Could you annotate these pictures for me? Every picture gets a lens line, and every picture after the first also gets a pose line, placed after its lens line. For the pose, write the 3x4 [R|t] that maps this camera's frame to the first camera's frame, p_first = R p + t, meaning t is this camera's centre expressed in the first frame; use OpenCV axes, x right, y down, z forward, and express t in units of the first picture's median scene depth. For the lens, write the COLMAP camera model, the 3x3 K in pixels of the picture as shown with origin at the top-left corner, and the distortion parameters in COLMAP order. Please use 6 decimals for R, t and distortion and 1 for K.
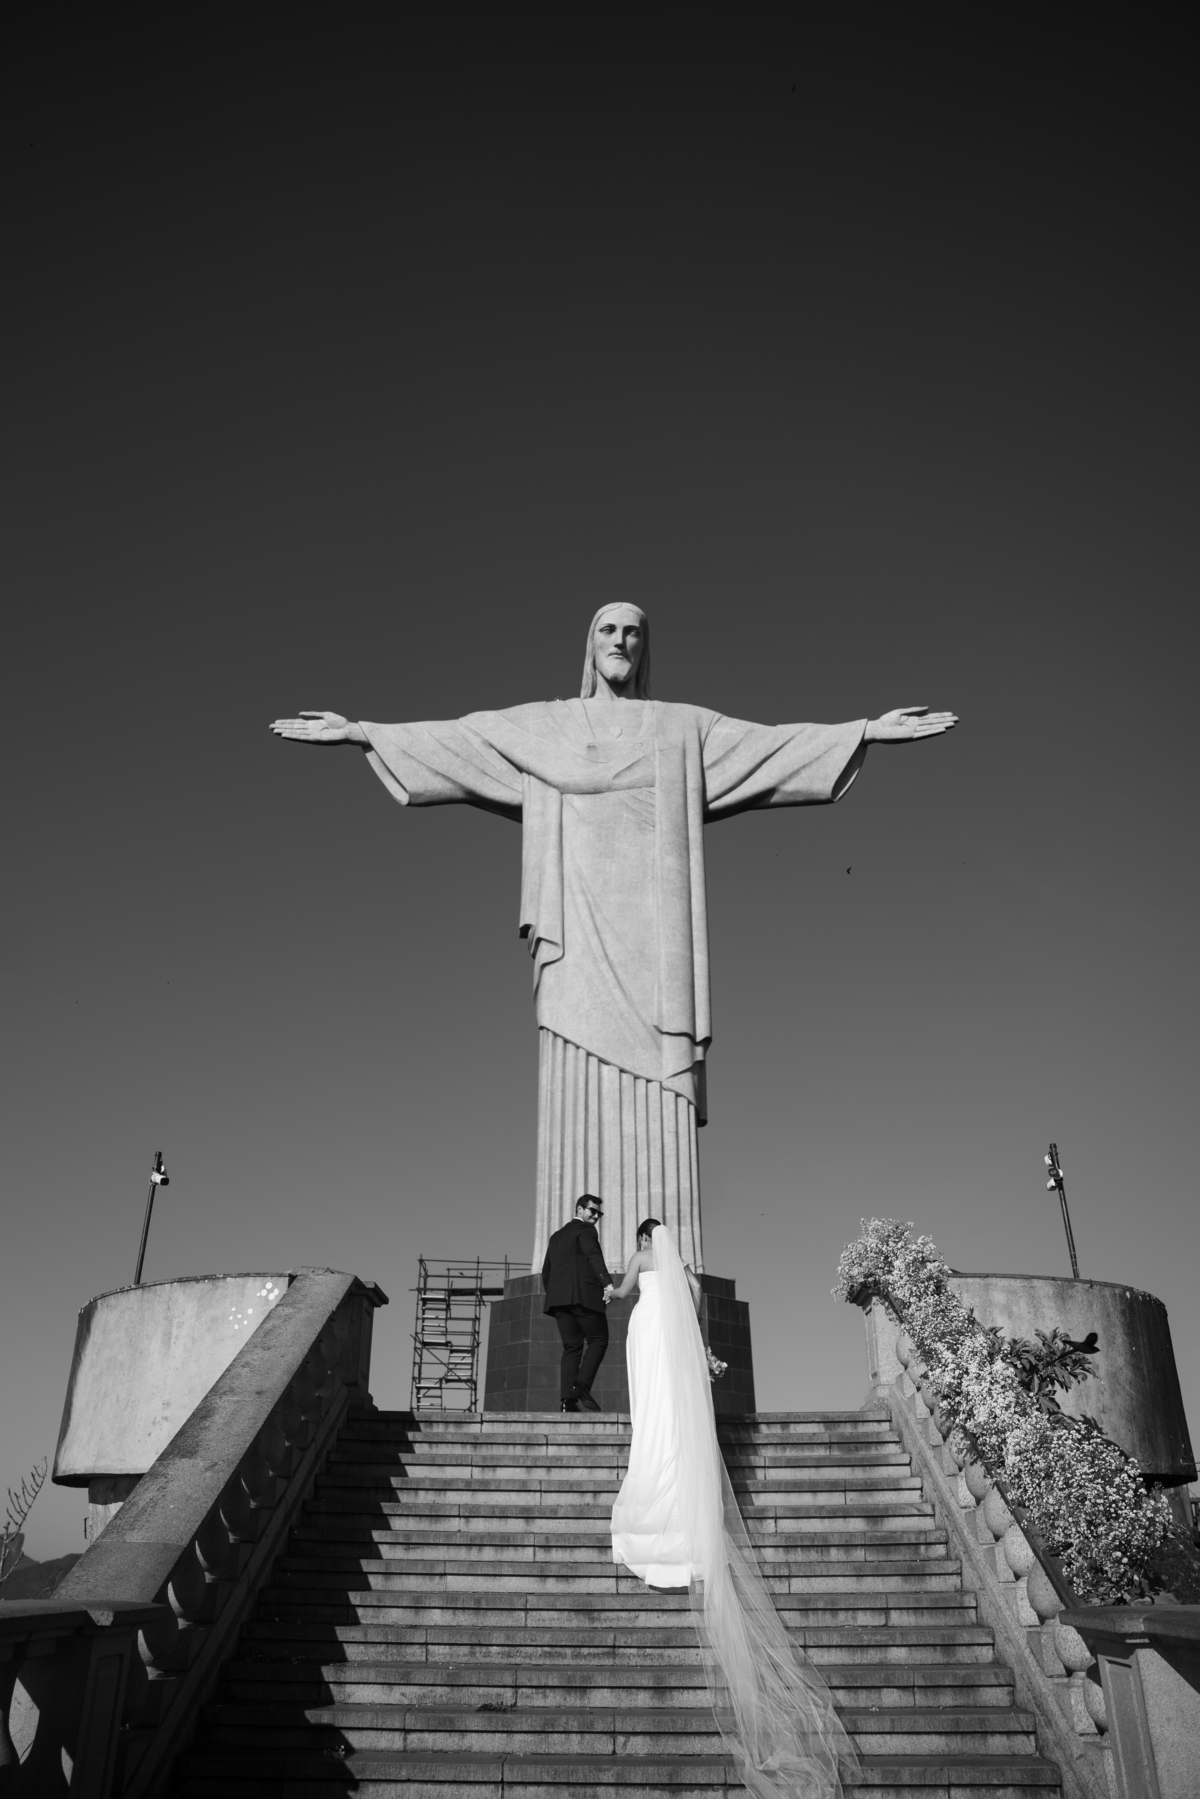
lens RADIAL K [[1679.2, 0, 592.6], [0, 1679.2, 824.7], [0, 0, 1]] dist [-0.097275, 0.000000]
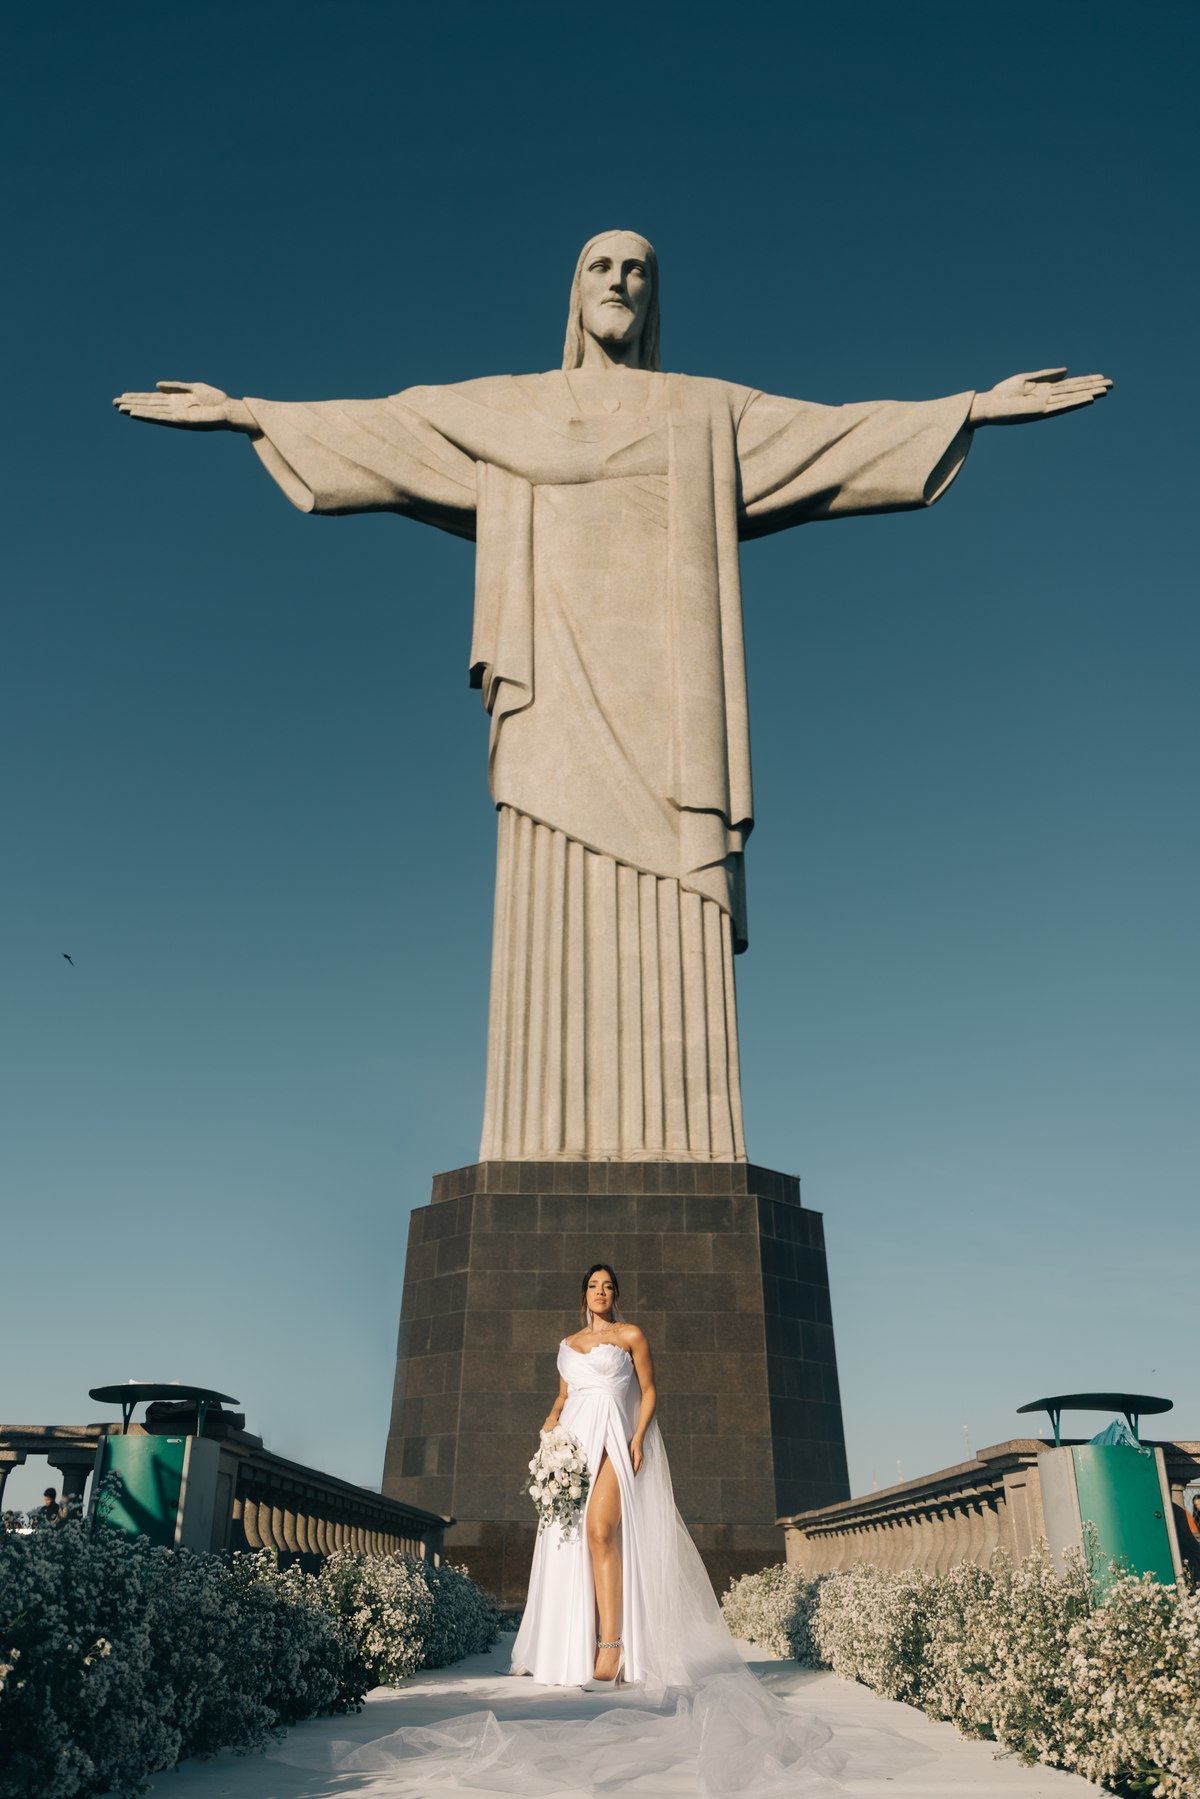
lens RADIAL K [[1534.3, 0, 556.4], [0, 1534.3, 879.7], [0, 0, 1]] dist [0.054752, -0.149055]
pose [[0.999748, 0.001562, -0.022397, 0.005945], [-0.001338, 0.999949, 0.009980, 0.140056], [0.022412, -0.009948, 0.999699, 0.375234]]
